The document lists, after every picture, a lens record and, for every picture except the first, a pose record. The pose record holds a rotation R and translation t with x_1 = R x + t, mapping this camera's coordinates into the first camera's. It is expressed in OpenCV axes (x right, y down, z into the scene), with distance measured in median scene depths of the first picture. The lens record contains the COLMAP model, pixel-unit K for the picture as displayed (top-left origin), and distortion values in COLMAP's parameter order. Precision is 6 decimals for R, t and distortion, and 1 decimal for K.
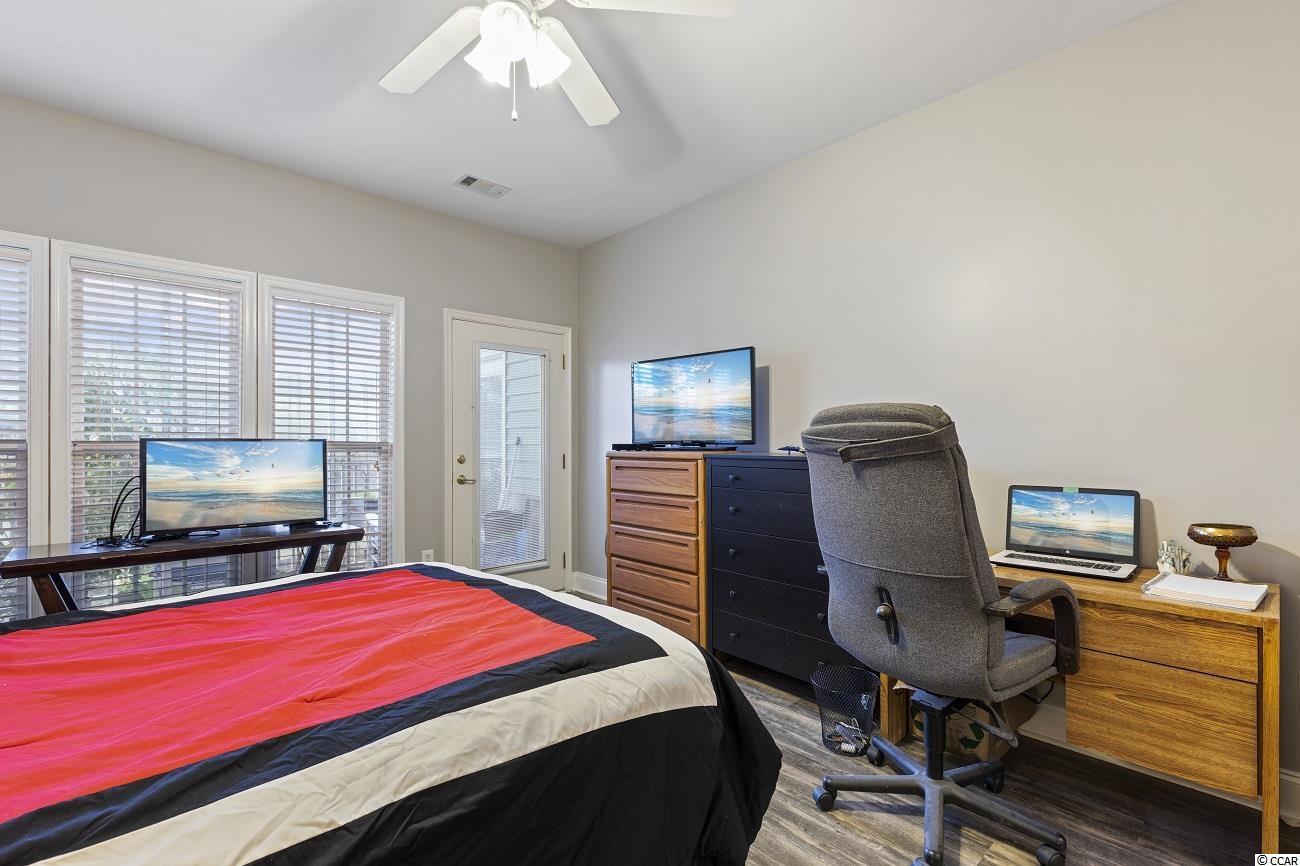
lens RADIAL K [[605.8, 0, 650.1], [0, 605.8, 438.1], [0, 0, 1]] dist [0.001958, -0.000686]
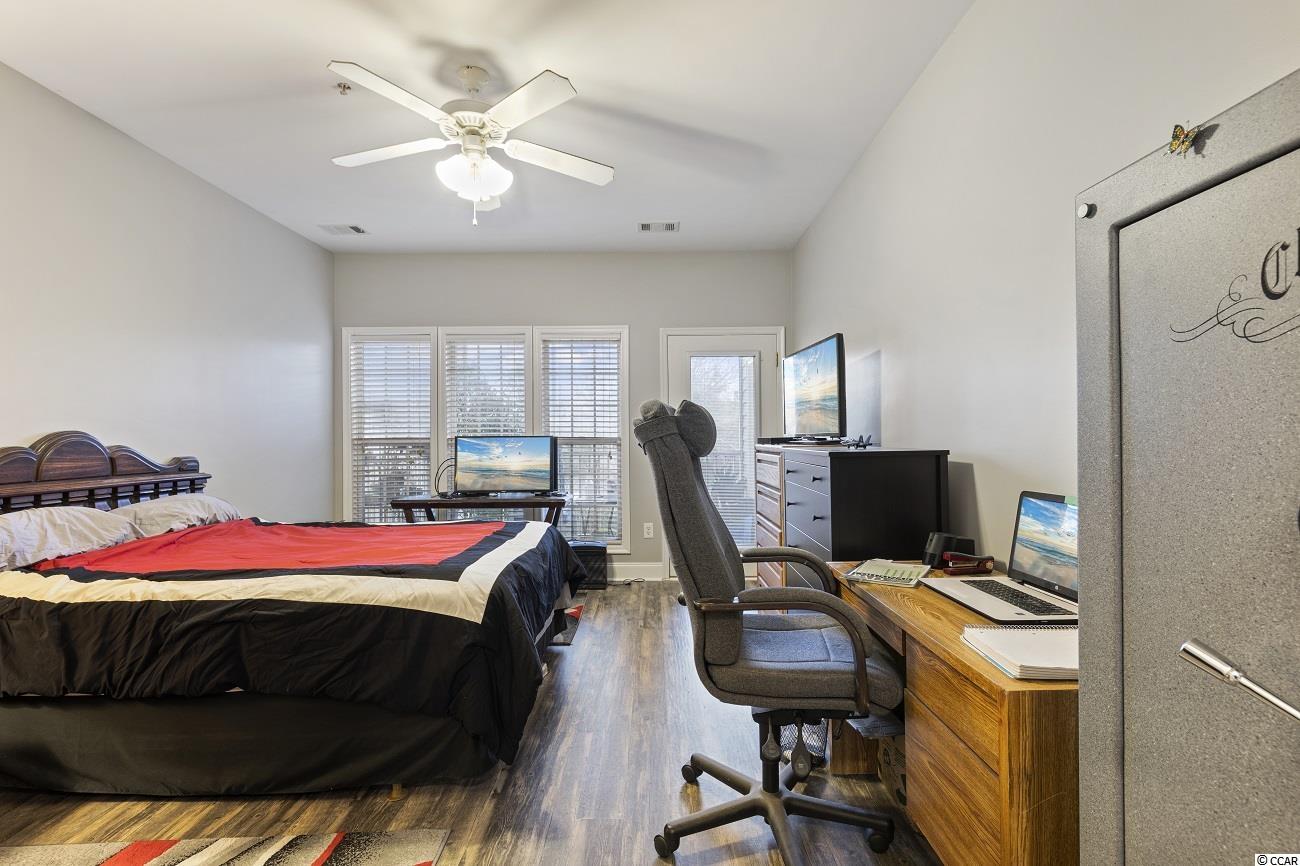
lens RADIAL K [[605.8, 0, 650.1], [0, 605.8, 438.1], [0, 0, 1]] dist [0.001958, -0.000686]
pose [[0.711376, -0.007629, -0.702770, 0.764008], [0.014633, 0.999885, 0.003957, 0.005953], [0.702659, -0.013099, 0.711406, 0.154096]]
